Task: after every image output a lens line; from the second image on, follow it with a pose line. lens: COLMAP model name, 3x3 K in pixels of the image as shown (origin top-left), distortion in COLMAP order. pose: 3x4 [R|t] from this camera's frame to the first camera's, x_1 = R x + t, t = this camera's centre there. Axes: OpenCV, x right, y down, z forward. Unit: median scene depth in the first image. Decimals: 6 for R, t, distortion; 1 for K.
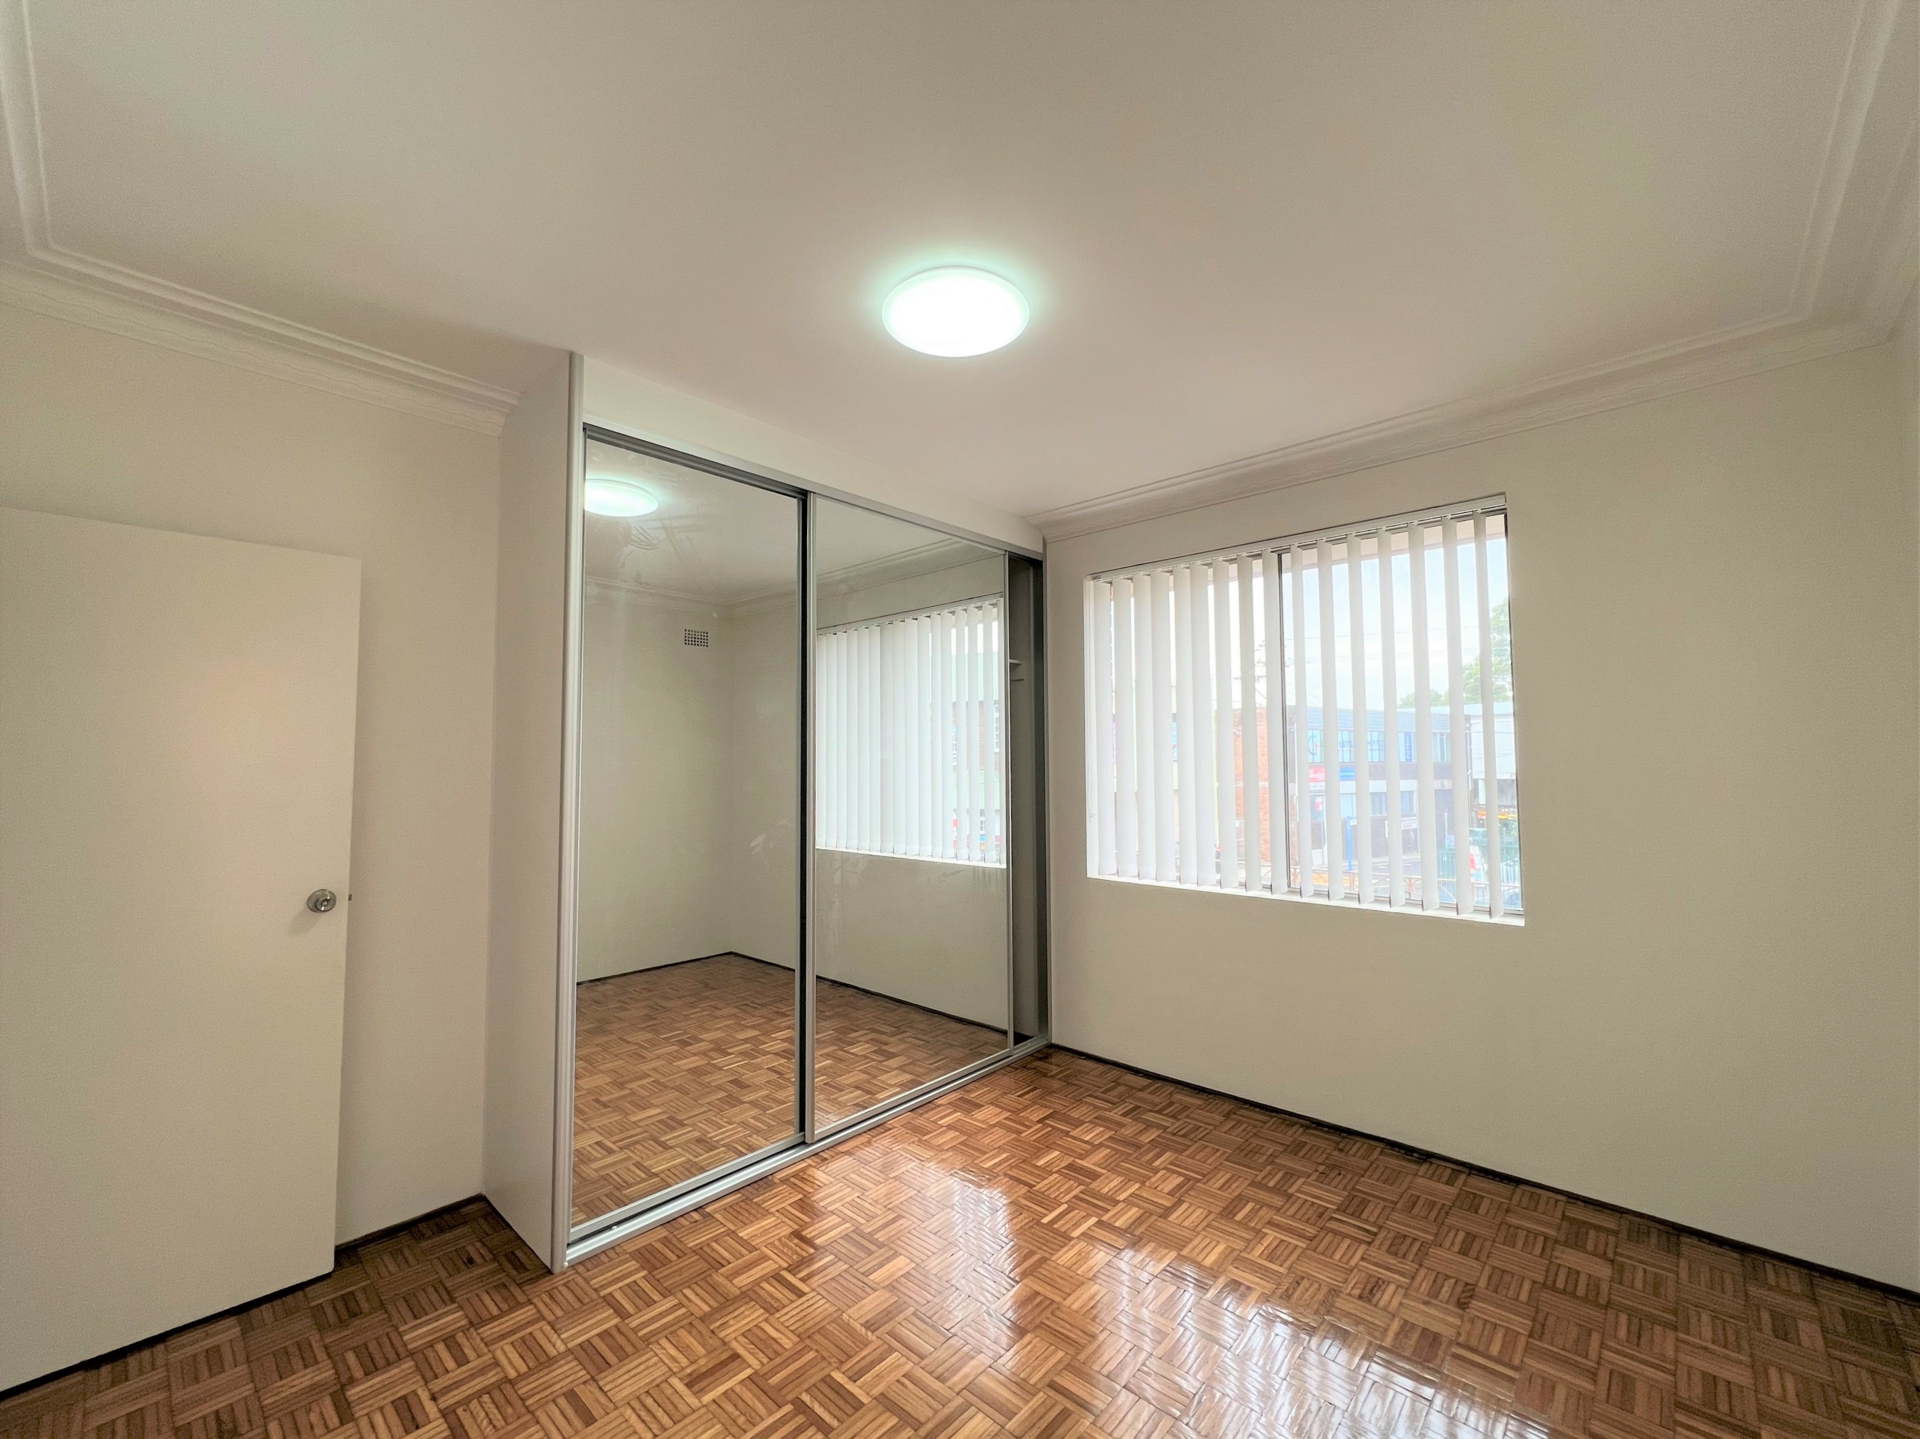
lens RADIAL K [[769.3, 0, 952.8], [0, 769.3, 723.9], [0, 0, 1]] dist [0.000099, 0.000023]
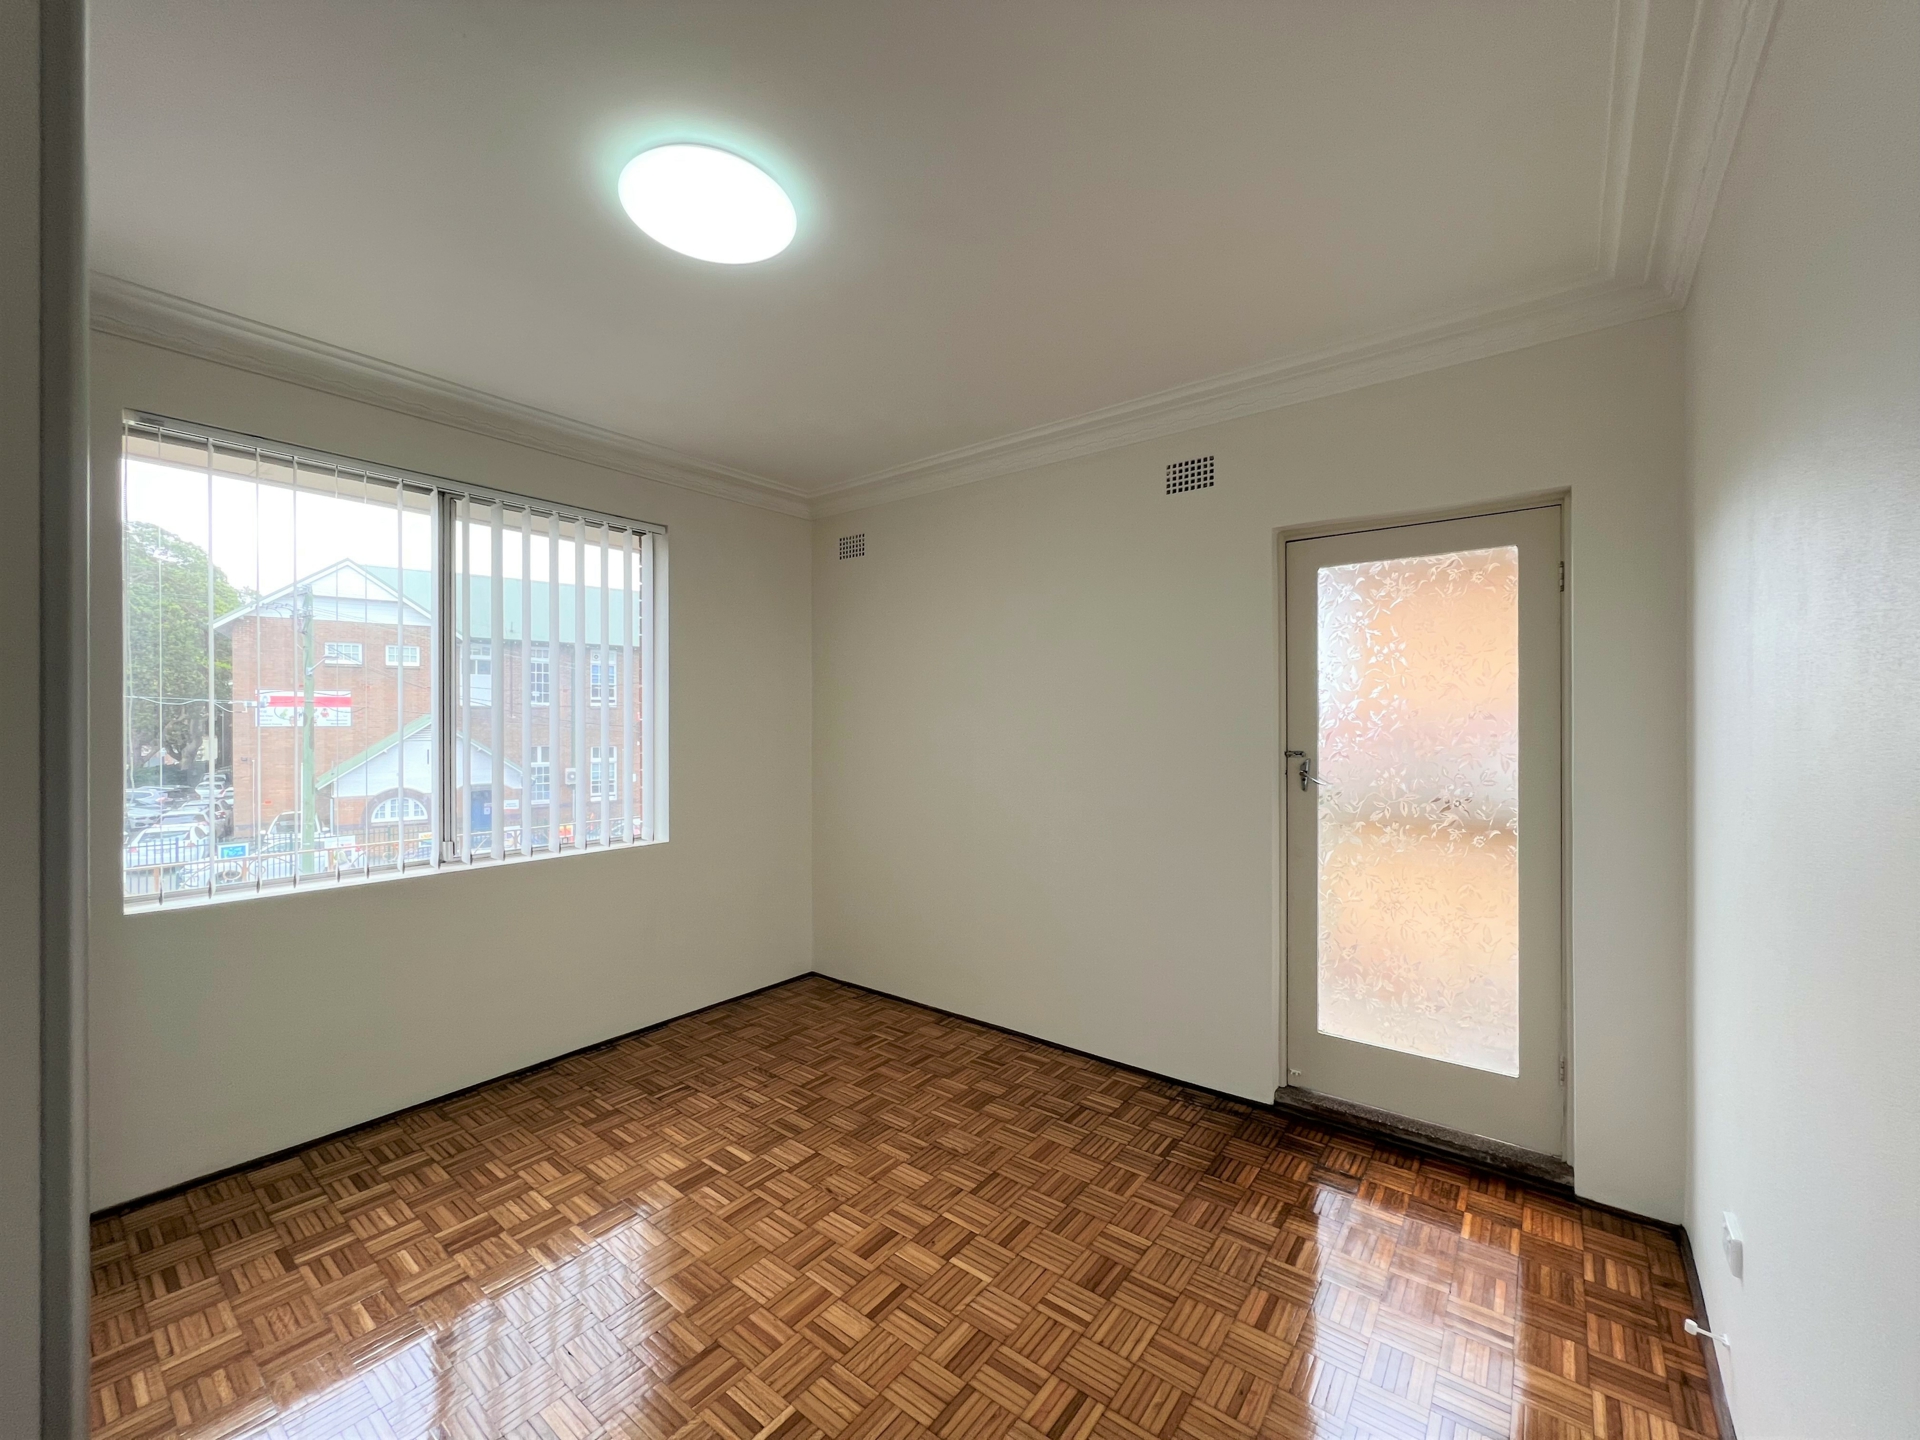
lens RADIAL K [[769.3, 0, 952.8], [0, 769.3, 724.4], [0, 0, 1]] dist [0.000099, 0.000023]
pose [[-0.084652, 0.007197, 0.996385, -0.690316], [-0.055092, 0.998410, -0.011892, 0.034880], [-0.994886, -0.055899, -0.084121, 0.605618]]
